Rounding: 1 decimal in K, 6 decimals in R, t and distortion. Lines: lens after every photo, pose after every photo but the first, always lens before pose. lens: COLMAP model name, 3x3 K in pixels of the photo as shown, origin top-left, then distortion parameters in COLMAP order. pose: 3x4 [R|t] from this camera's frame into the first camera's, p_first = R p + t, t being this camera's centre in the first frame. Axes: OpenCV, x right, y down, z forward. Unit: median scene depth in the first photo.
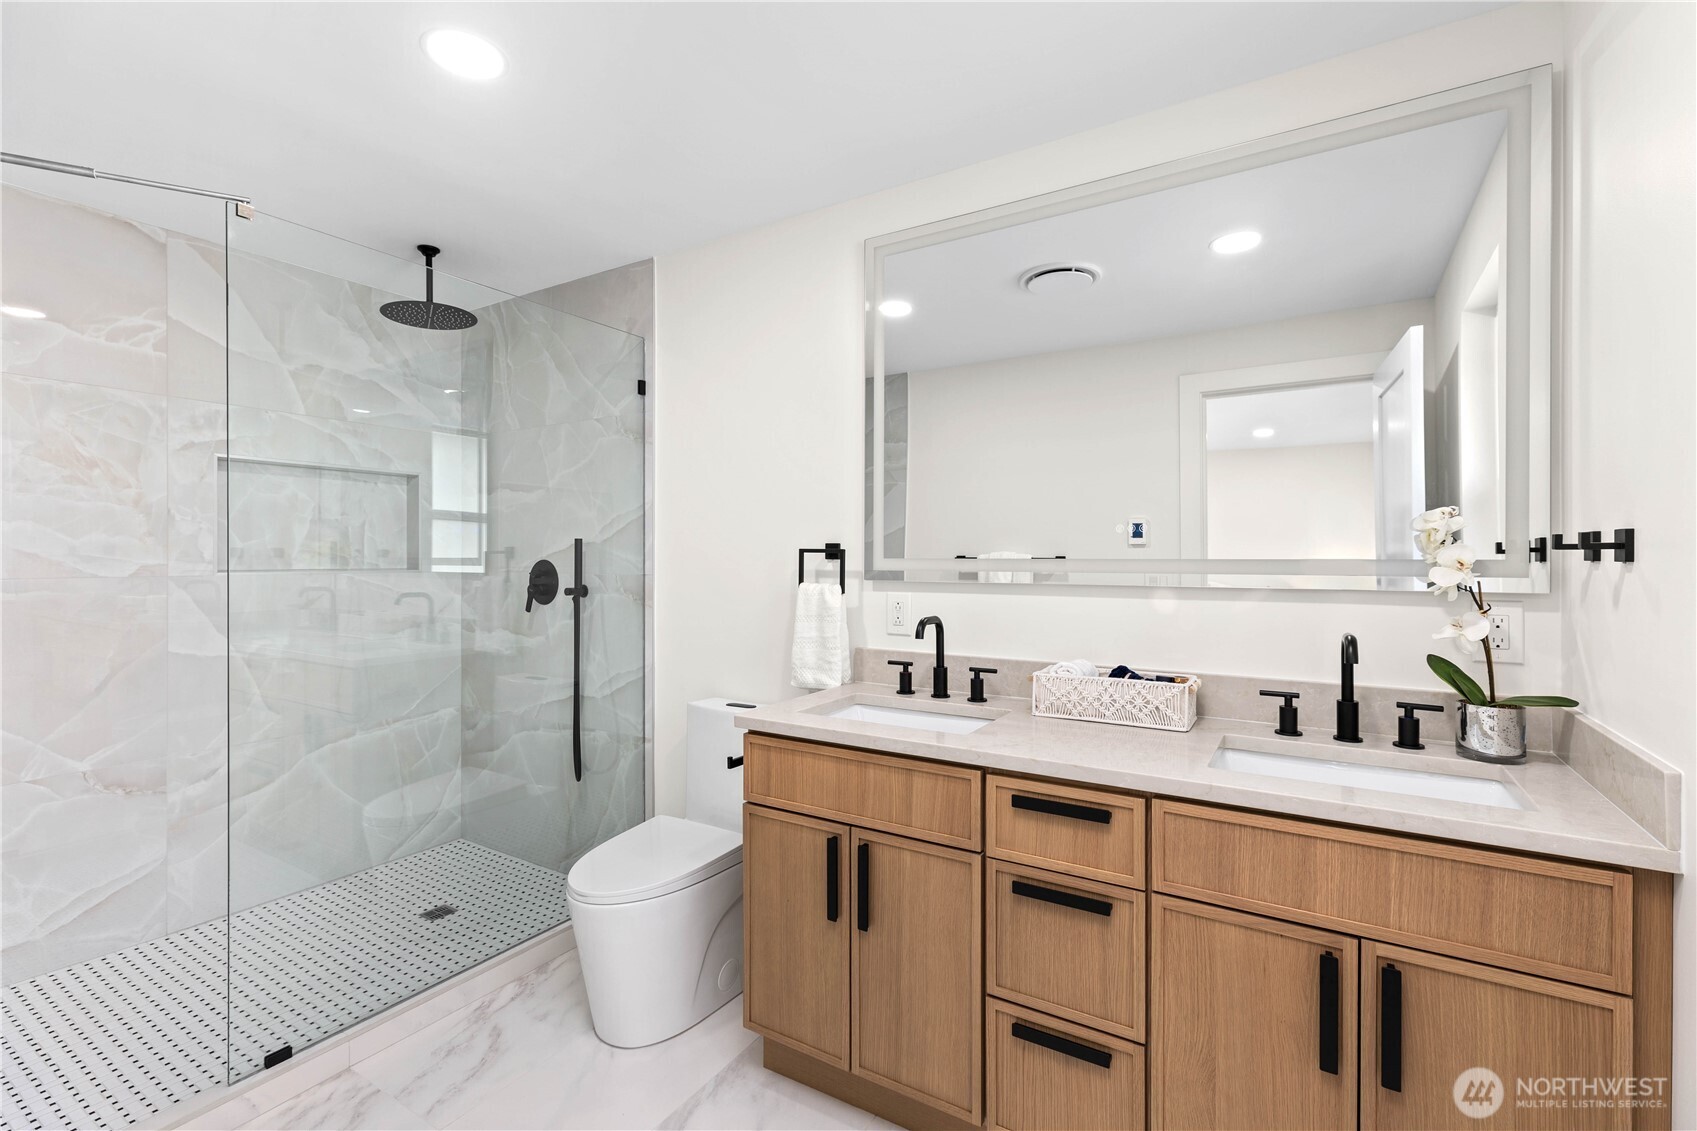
lens RADIAL K [[757.1, 0, 856.2], [0, 757.1, 561.5], [0, 0, 1]] dist [0.005719, -0.000839]
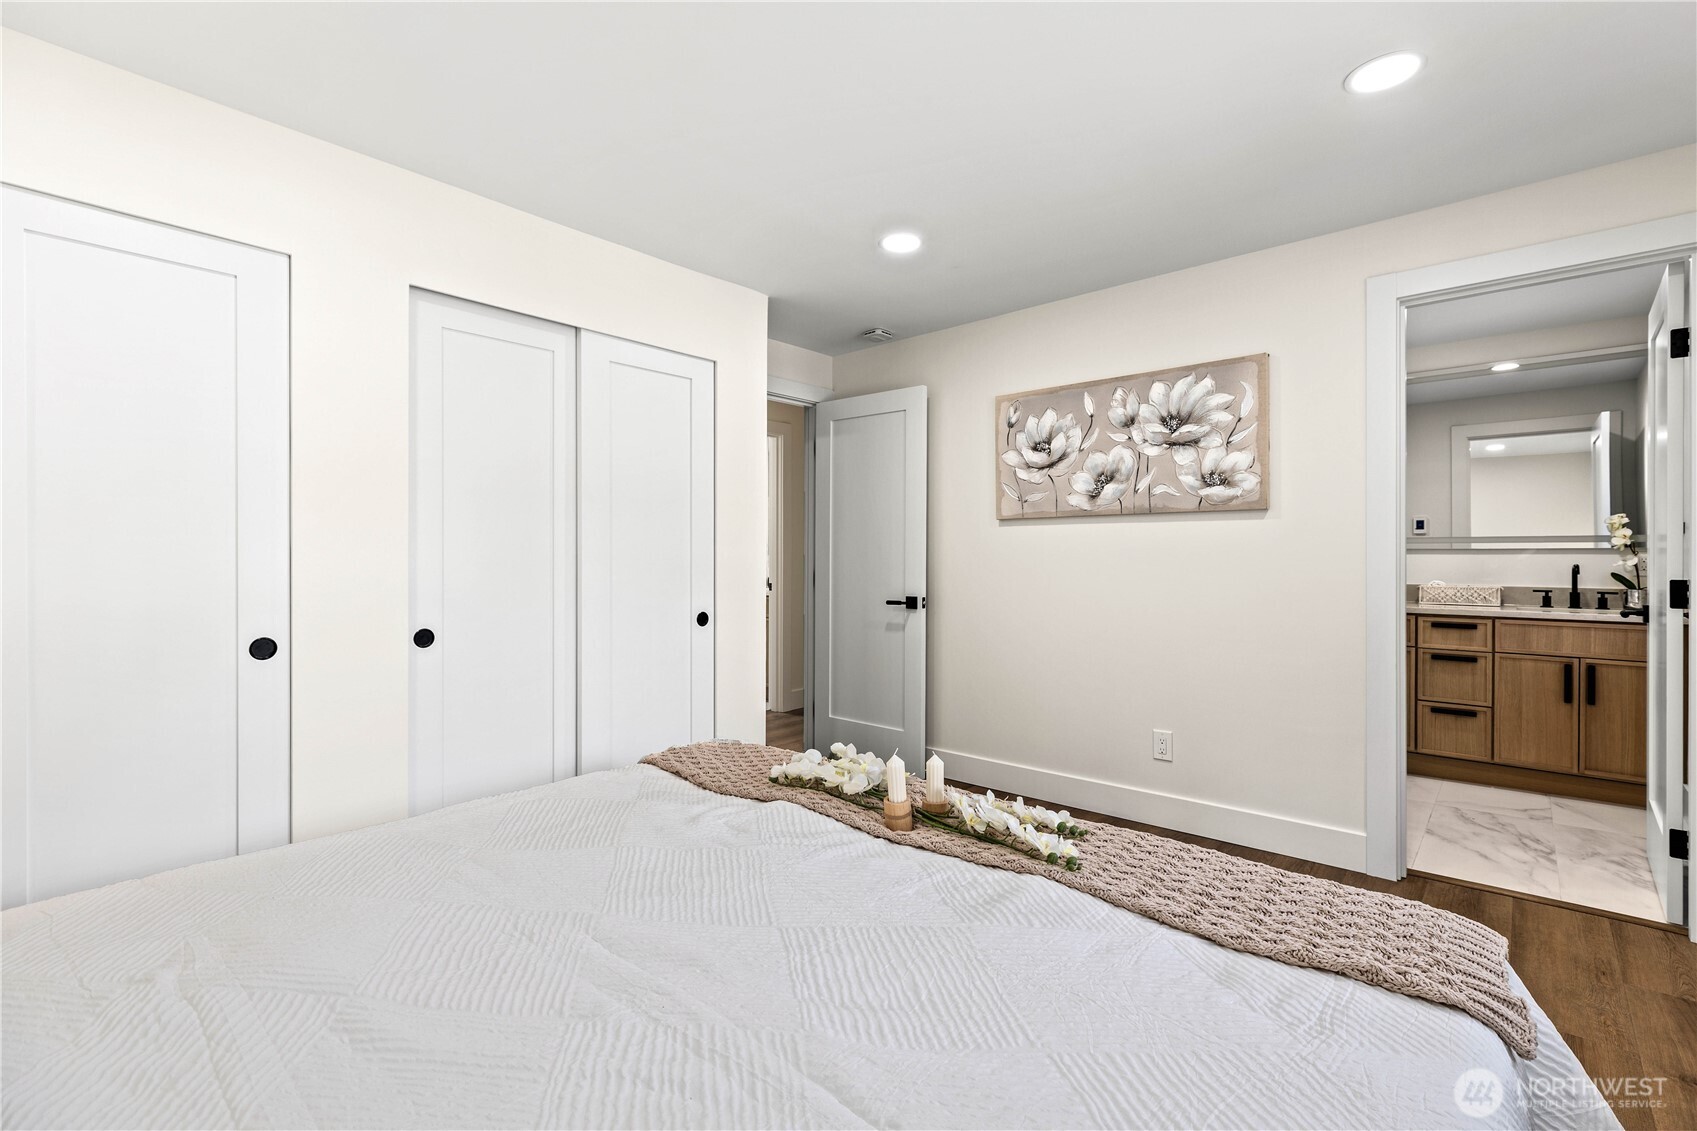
lens RADIAL K [[757.1, 0, 863.1], [0, 757.1, 558.9], [0, 0, 1]] dist [0.005719, -0.000839]
pose [[0.984905, 0.001570, -0.173086, -0.786186], [-0.001477, 0.999999, 0.000664, 0.049041], [0.173087, -0.000398, 0.984906, -1.198826]]
